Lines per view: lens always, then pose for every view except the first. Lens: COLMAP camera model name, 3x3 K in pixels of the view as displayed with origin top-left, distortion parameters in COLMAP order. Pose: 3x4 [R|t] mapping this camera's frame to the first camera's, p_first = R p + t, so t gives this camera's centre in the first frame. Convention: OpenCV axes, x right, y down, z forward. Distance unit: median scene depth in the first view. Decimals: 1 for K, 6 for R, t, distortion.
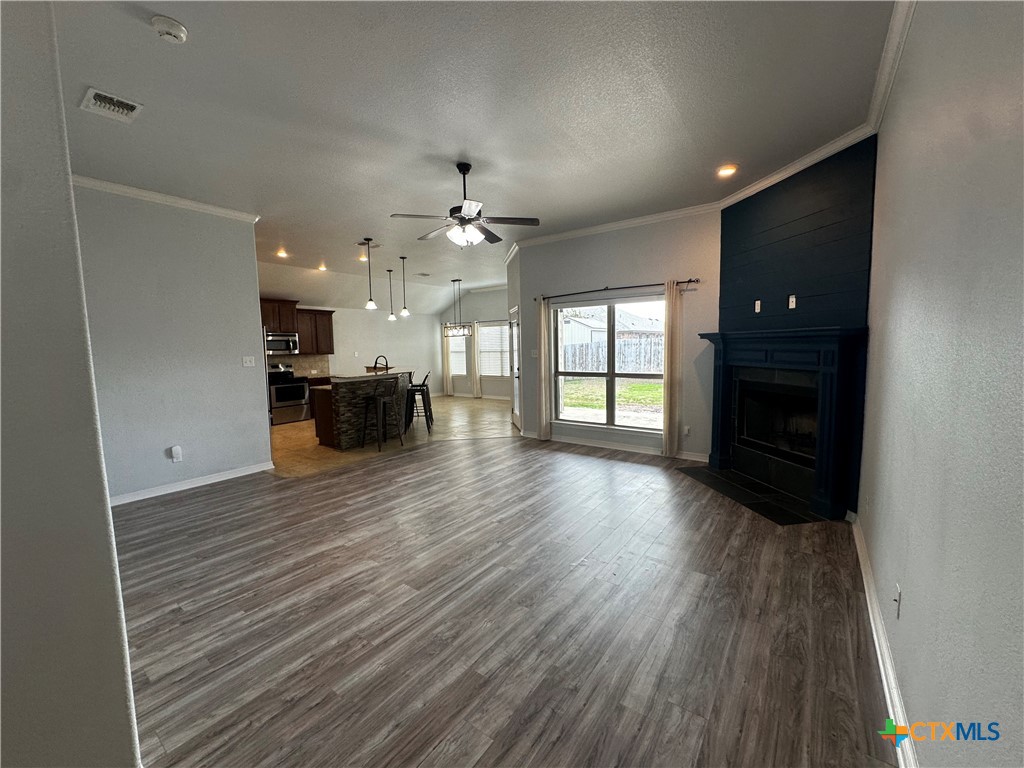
lens RADIAL K [[410.1, 0, 511.3], [0, 410.1, 382.4], [0, 0, 1]] dist [0.001177, 0.000080]
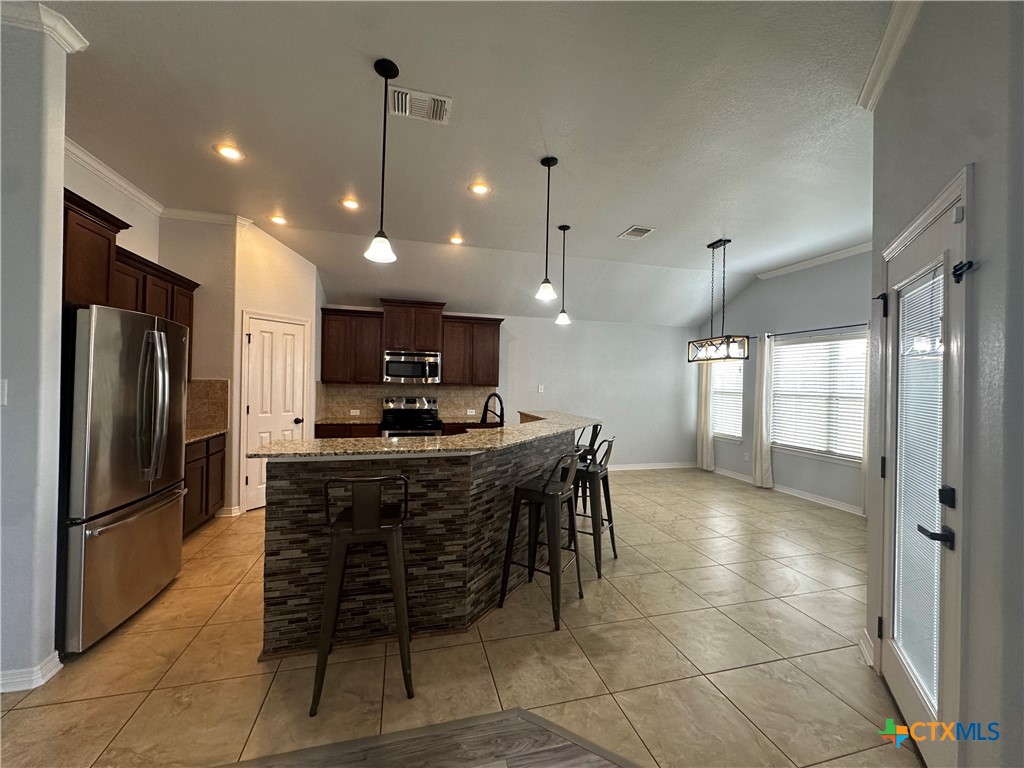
lens RADIAL K [[410.1, 0, 516.9], [0, 410.1, 383.0], [0, 0, 1]] dist [0.001177, 0.000080]
pose [[0.785977, 0.037054, -0.617144, -0.024027], [-0.089738, 0.994469, -0.054579, -0.054259], [0.611708, 0.098279, 0.784955, 0.667025]]
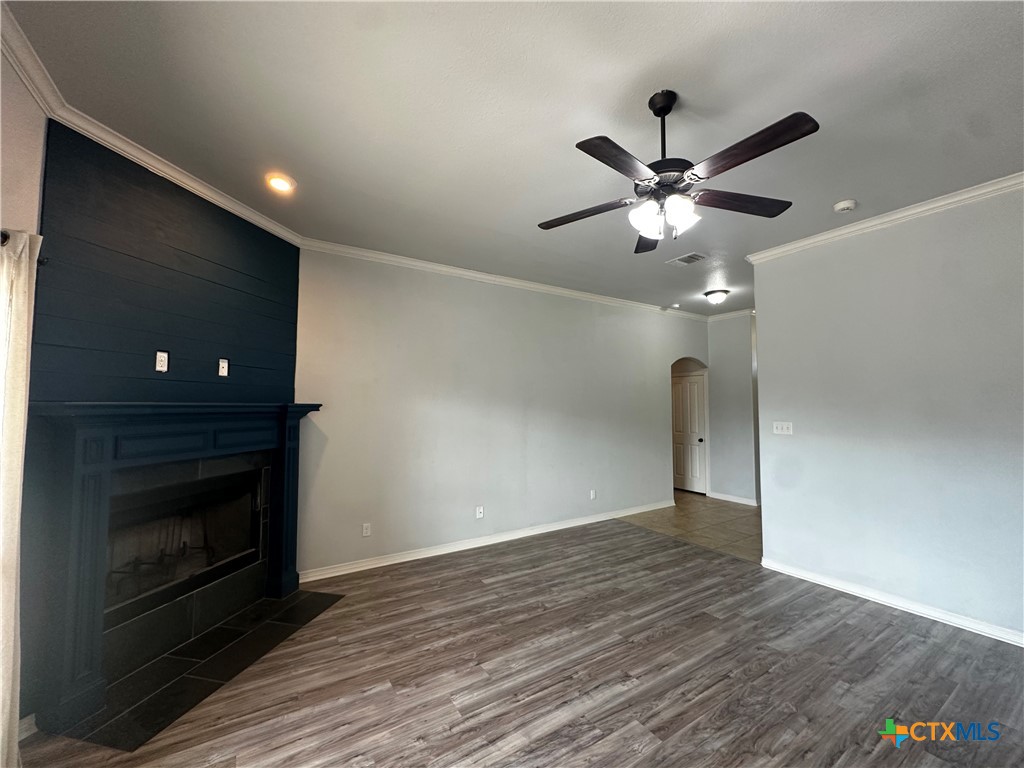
lens RADIAL K [[410.1, 0, 513.2], [0, 410.1, 383.9], [0, 0, 1]] dist [0.001177, 0.000080]
pose [[-0.932568, 0.039033, 0.358877, -0.100818], [0.051319, 0.998375, 0.024770, -0.150663], [-0.357327, 0.041517, -0.933056, 1.465710]]
